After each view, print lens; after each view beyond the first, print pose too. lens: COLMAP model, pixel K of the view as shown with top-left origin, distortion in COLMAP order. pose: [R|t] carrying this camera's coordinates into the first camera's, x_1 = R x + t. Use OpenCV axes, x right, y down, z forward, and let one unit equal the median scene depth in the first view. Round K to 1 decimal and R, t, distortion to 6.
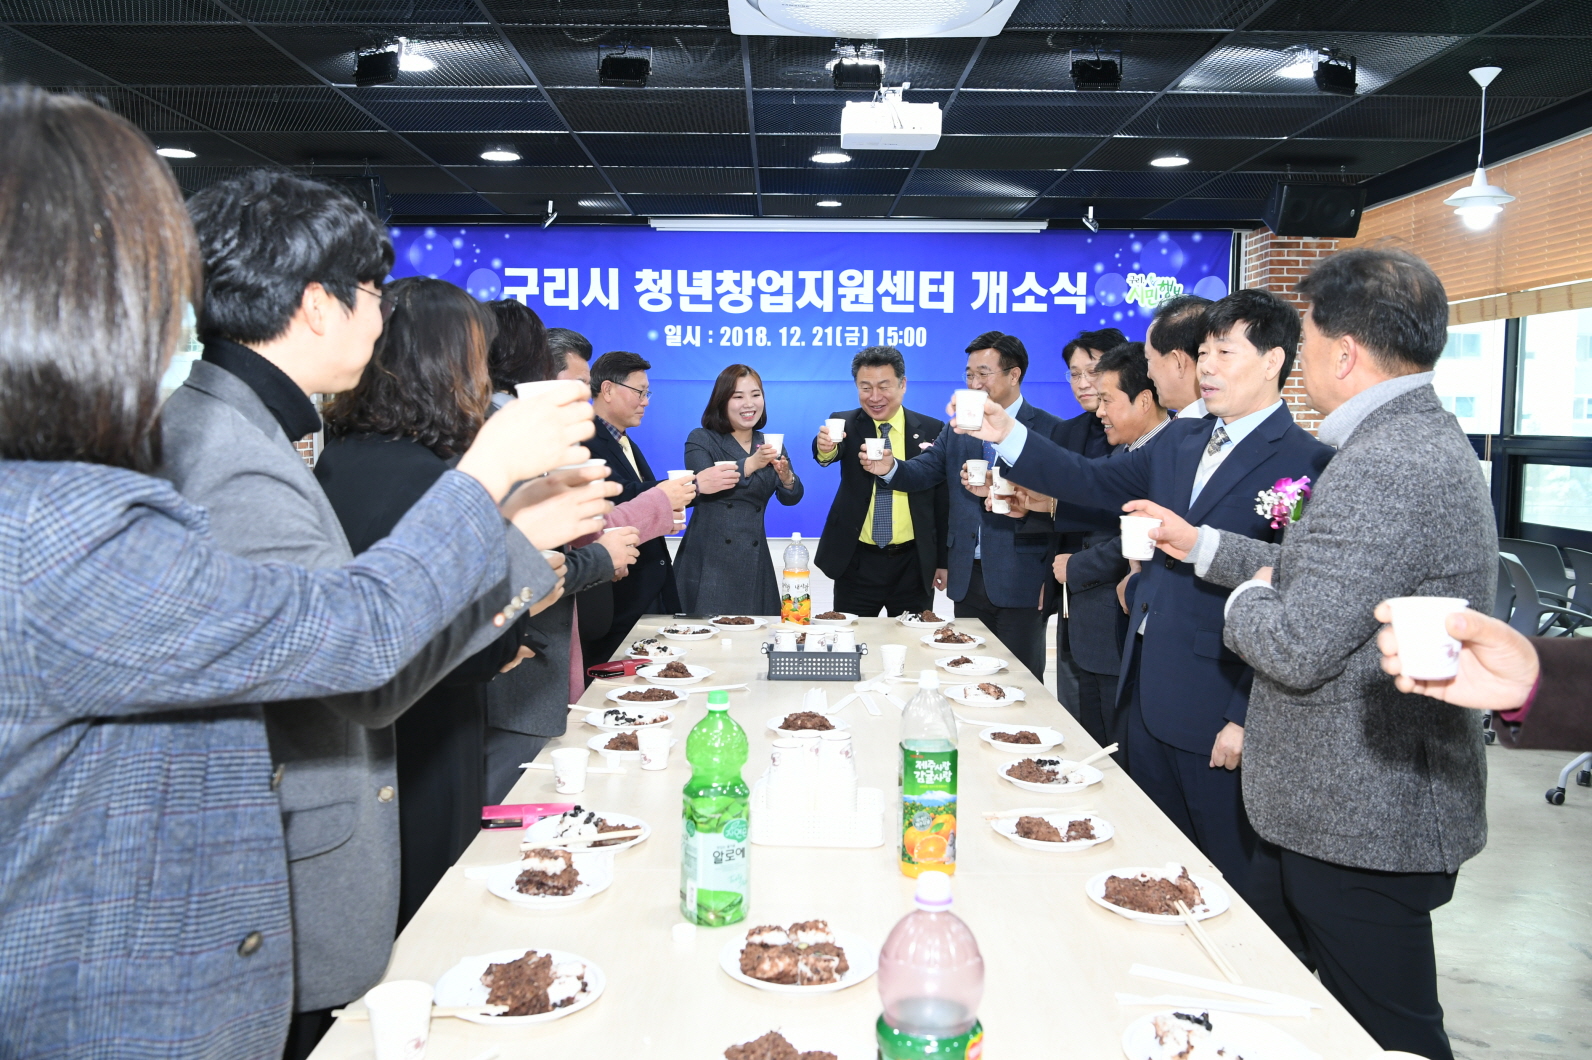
lens RADIAL K [[1308.8, 0, 795.3], [0, 1308.8, 523.3], [0, 0, 1]] dist [-0.032788, 0.015806]
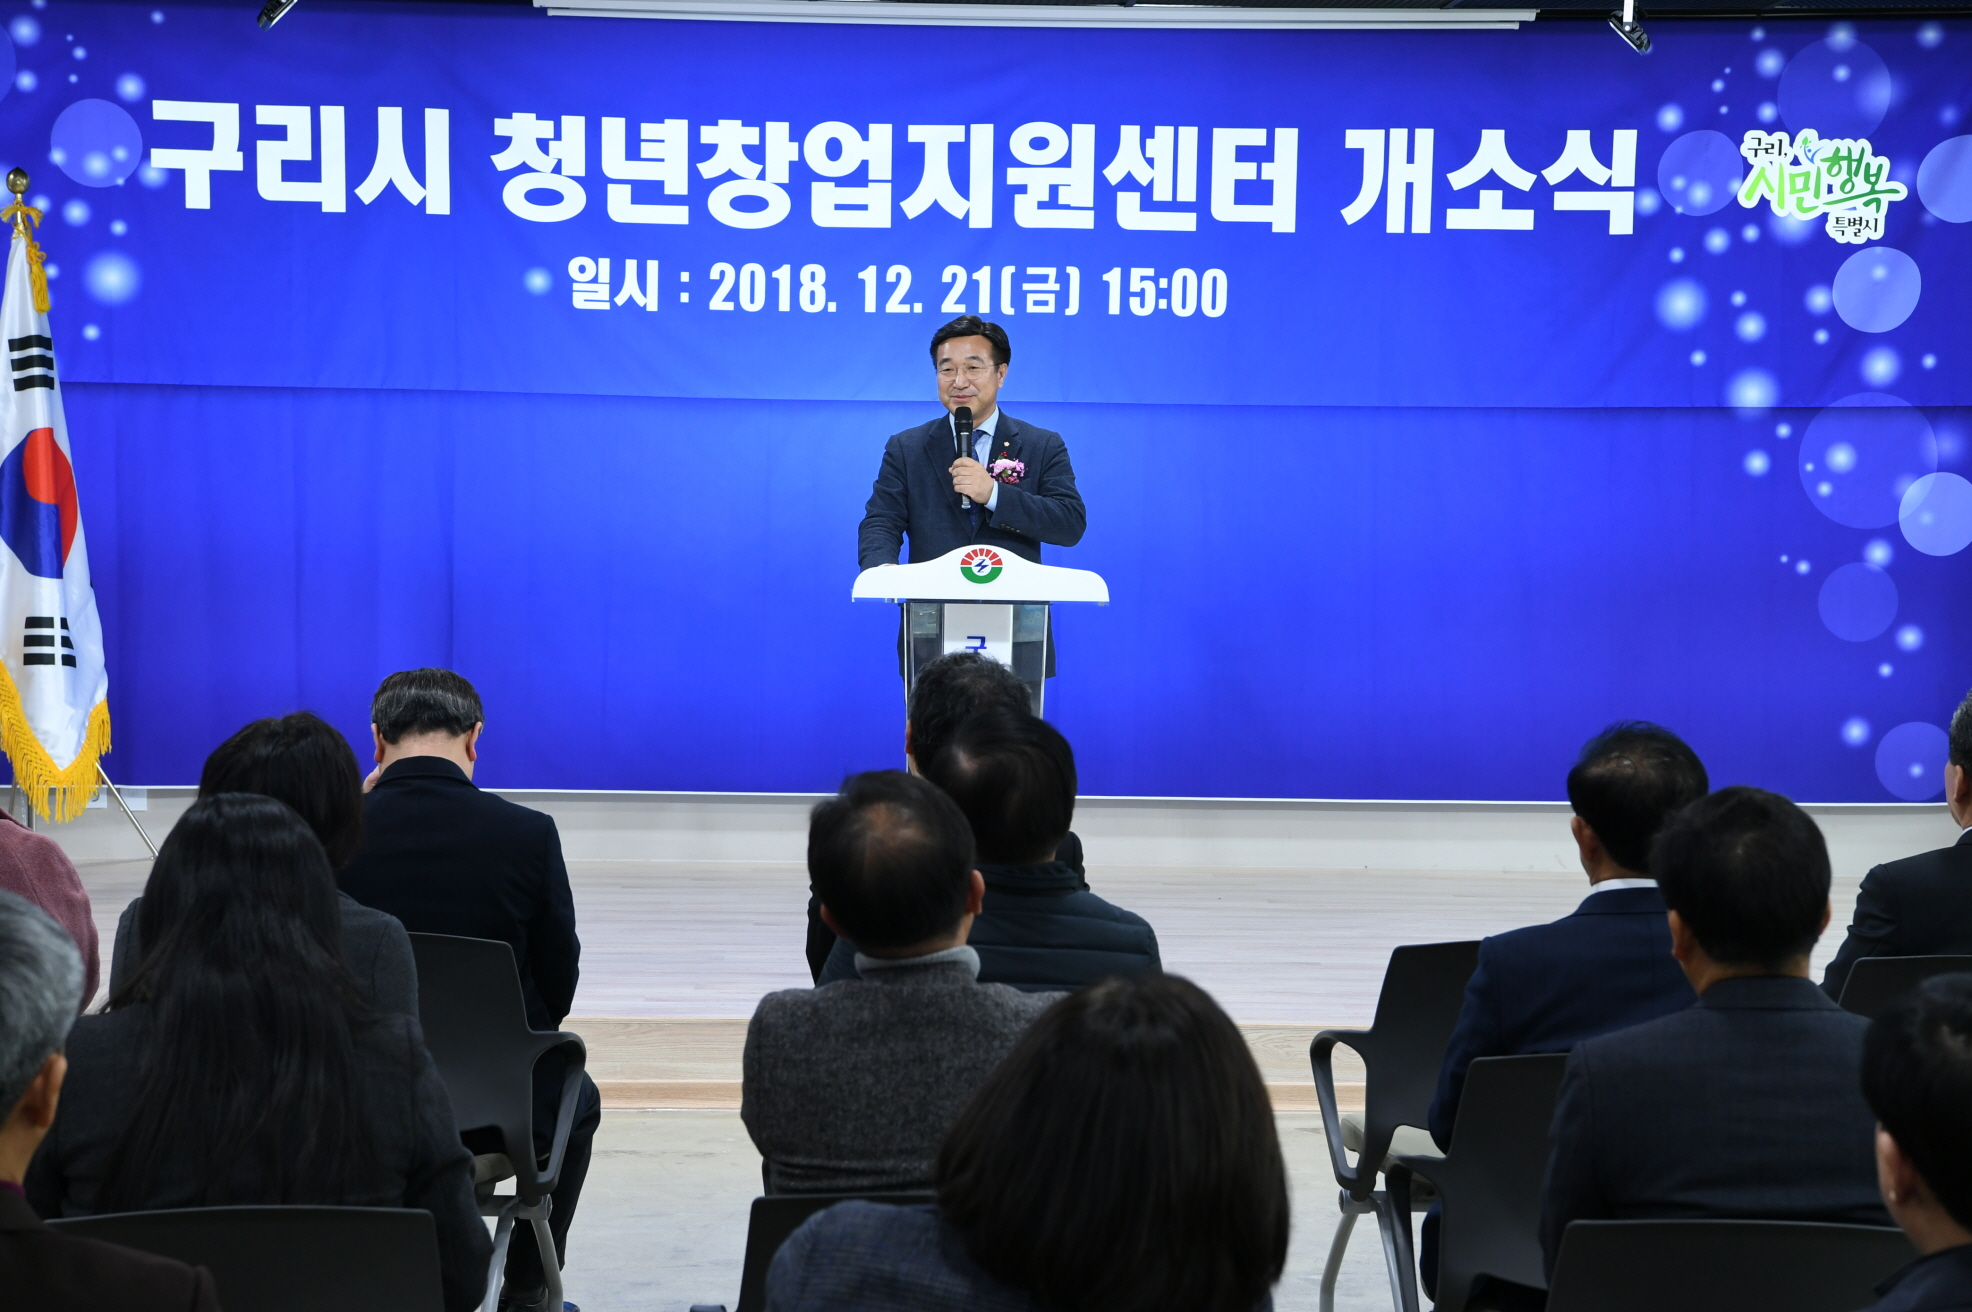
lens RADIAL K [[3735.4, 0, 979.2], [0, 3735.4, 657.5], [0, 0, 1]] dist [0.315589, 0.000000]
pose [[0.999818, 0.008173, 0.017235, 0.005900], [-0.008028, 0.999932, -0.008490, -0.021425], [-0.017303, 0.008350, 0.999815, -0.140928]]
